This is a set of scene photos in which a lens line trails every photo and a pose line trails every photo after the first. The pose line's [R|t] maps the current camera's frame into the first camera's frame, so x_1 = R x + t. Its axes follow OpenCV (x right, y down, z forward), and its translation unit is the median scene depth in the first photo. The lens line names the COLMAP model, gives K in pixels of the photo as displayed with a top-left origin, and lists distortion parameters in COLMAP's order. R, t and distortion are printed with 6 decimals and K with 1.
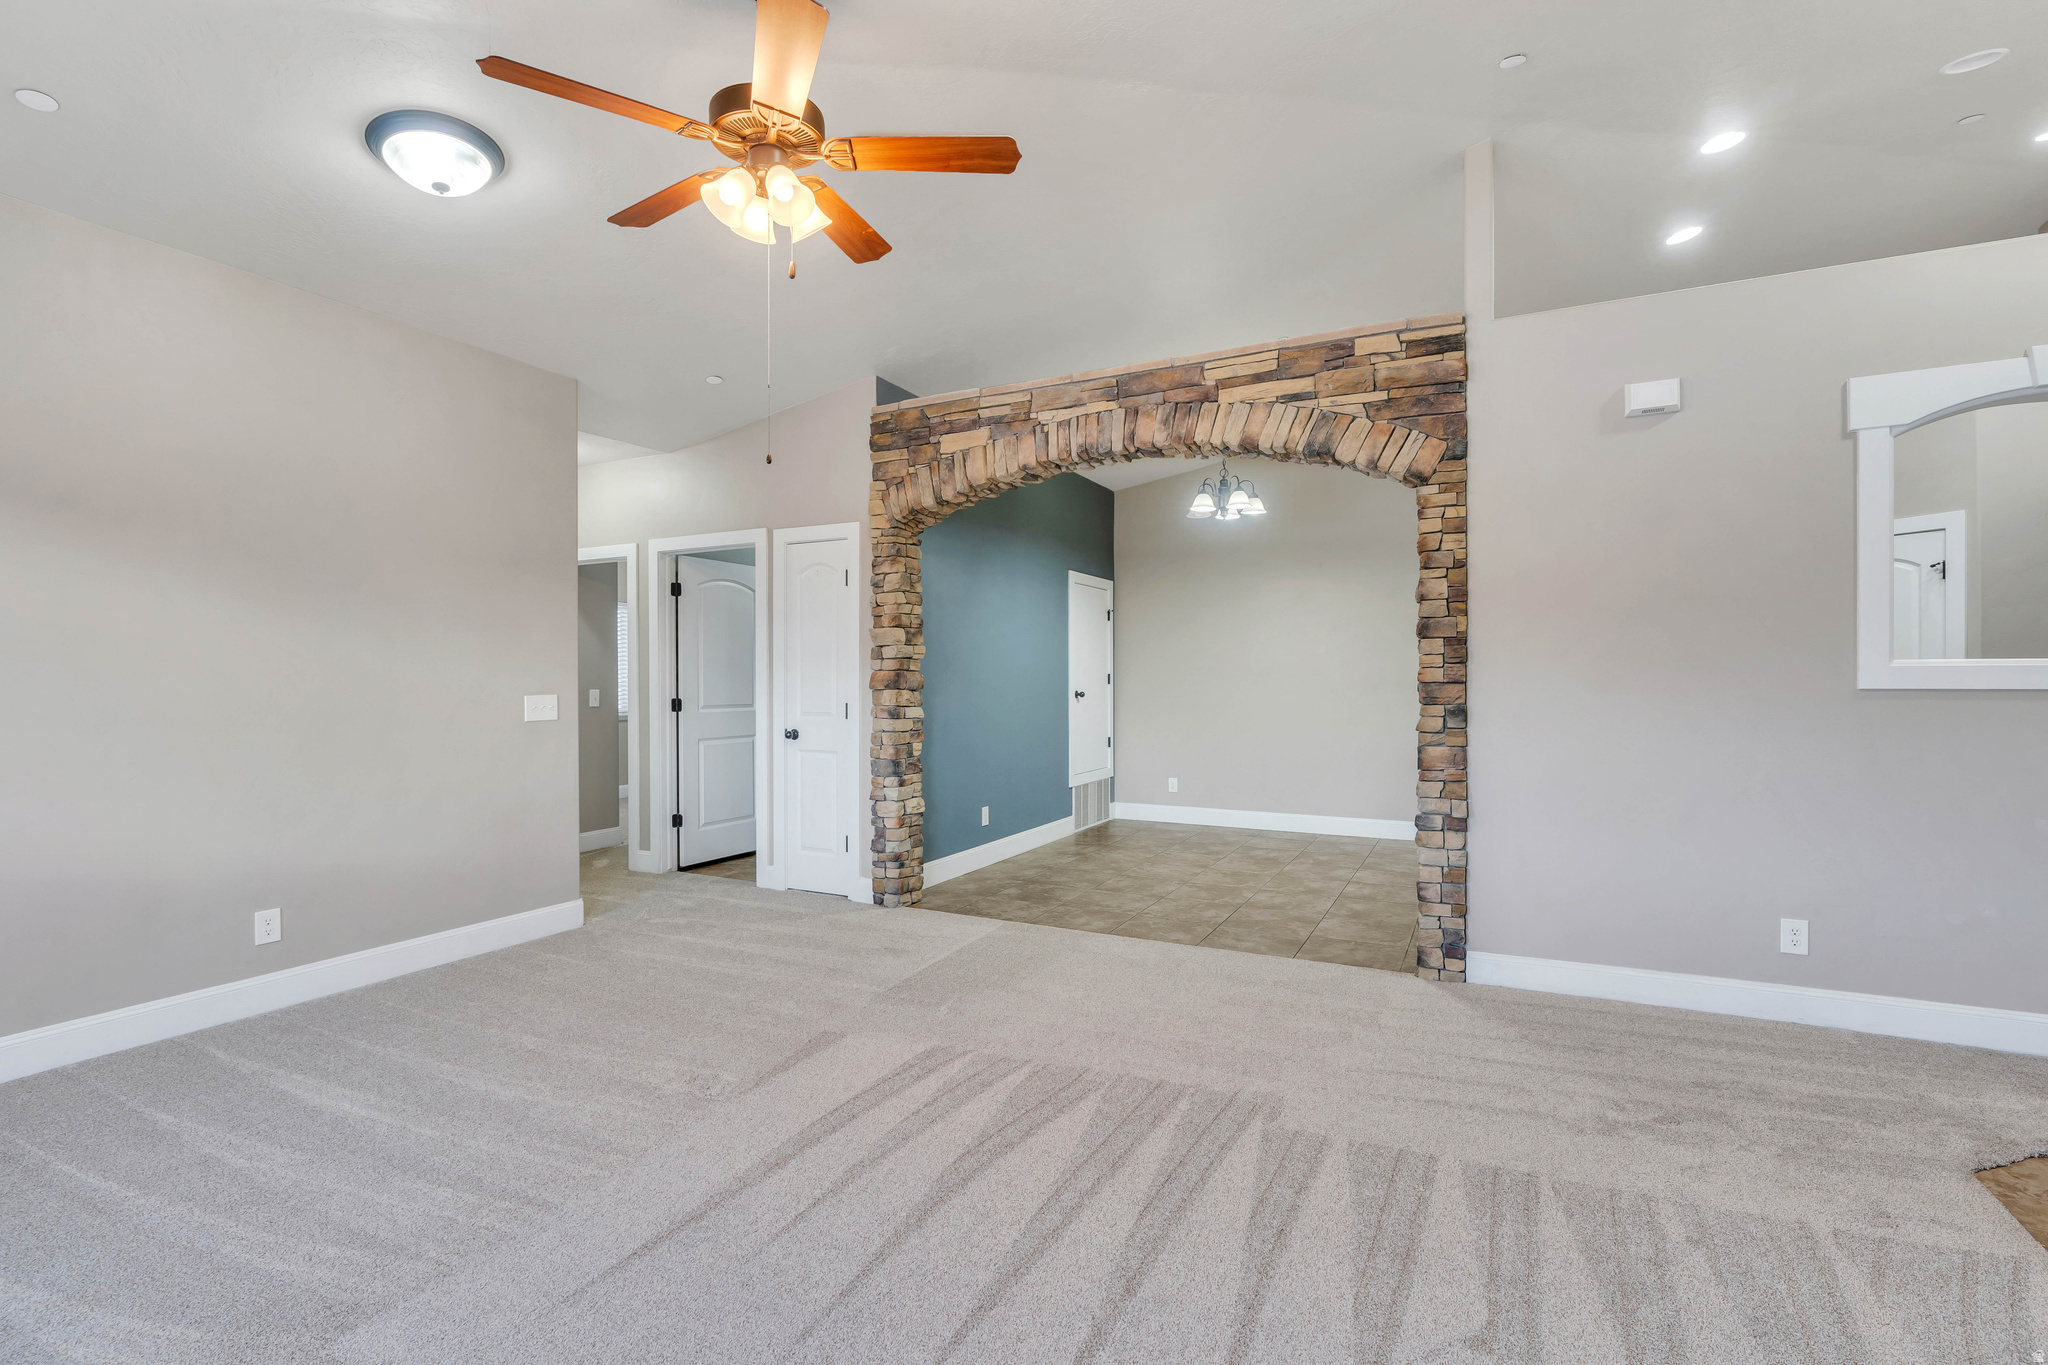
lens RADIAL K [[942.9, 0, 1034.4], [0, 942.9, 687.5], [0, 0, 1]] dist [-0.004834, 0.001825]
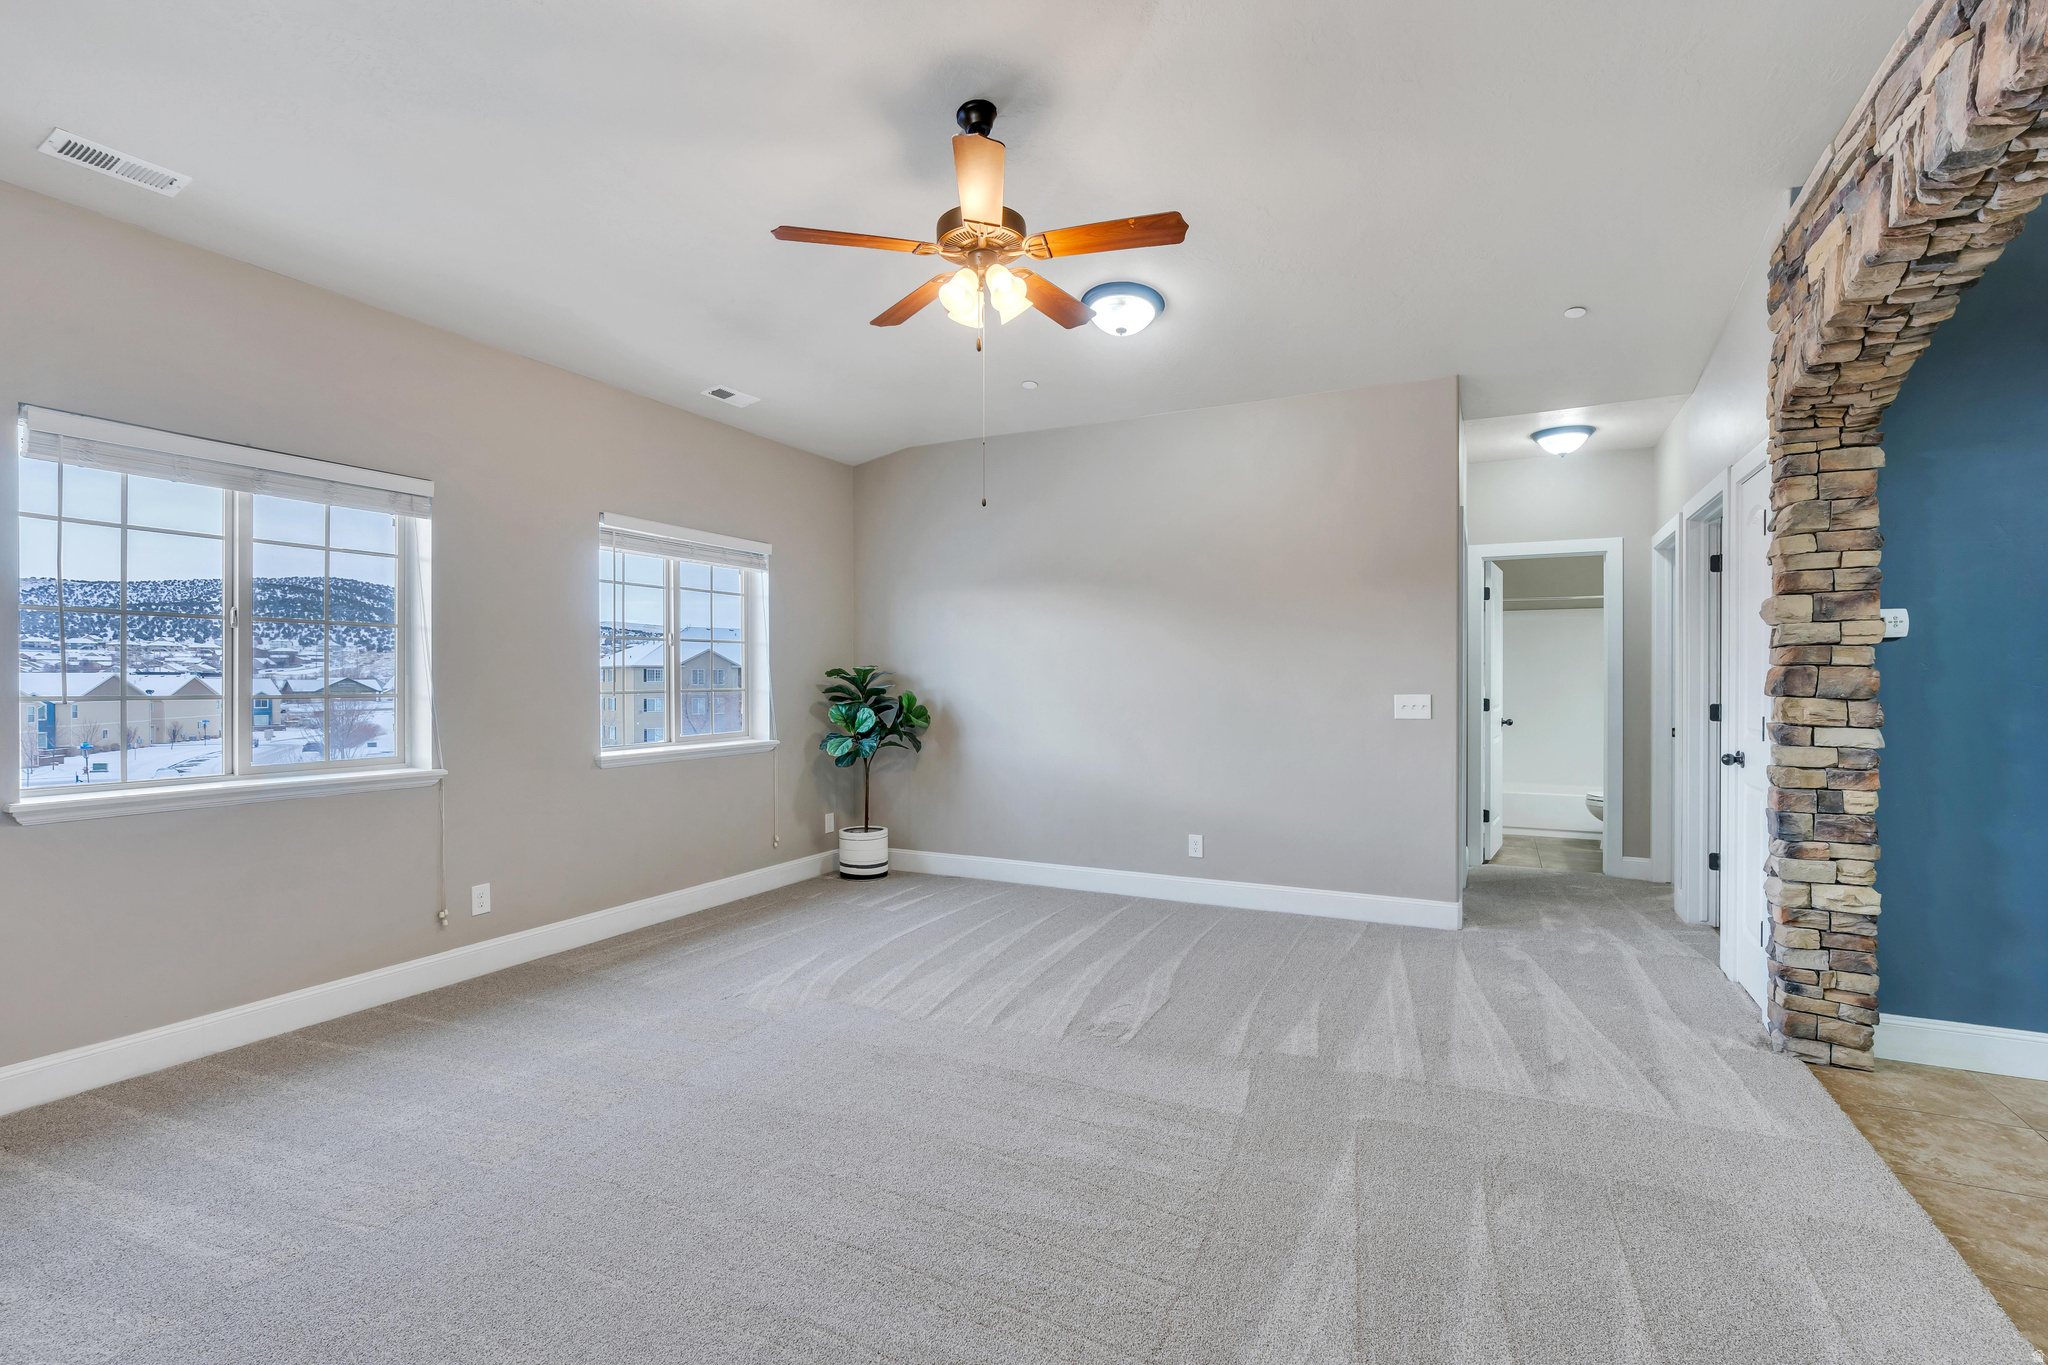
lens RADIAL K [[942.9, 0, 1020.6], [0, 942.9, 680.2], [0, 0, 1]] dist [-0.004834, 0.001825]
pose [[-0.012609, 0.003405, -0.999915, 0.485506], [-0.007346, 0.999967, 0.003498, -0.007320], [0.999894, 0.007390, -0.012584, 0.535628]]
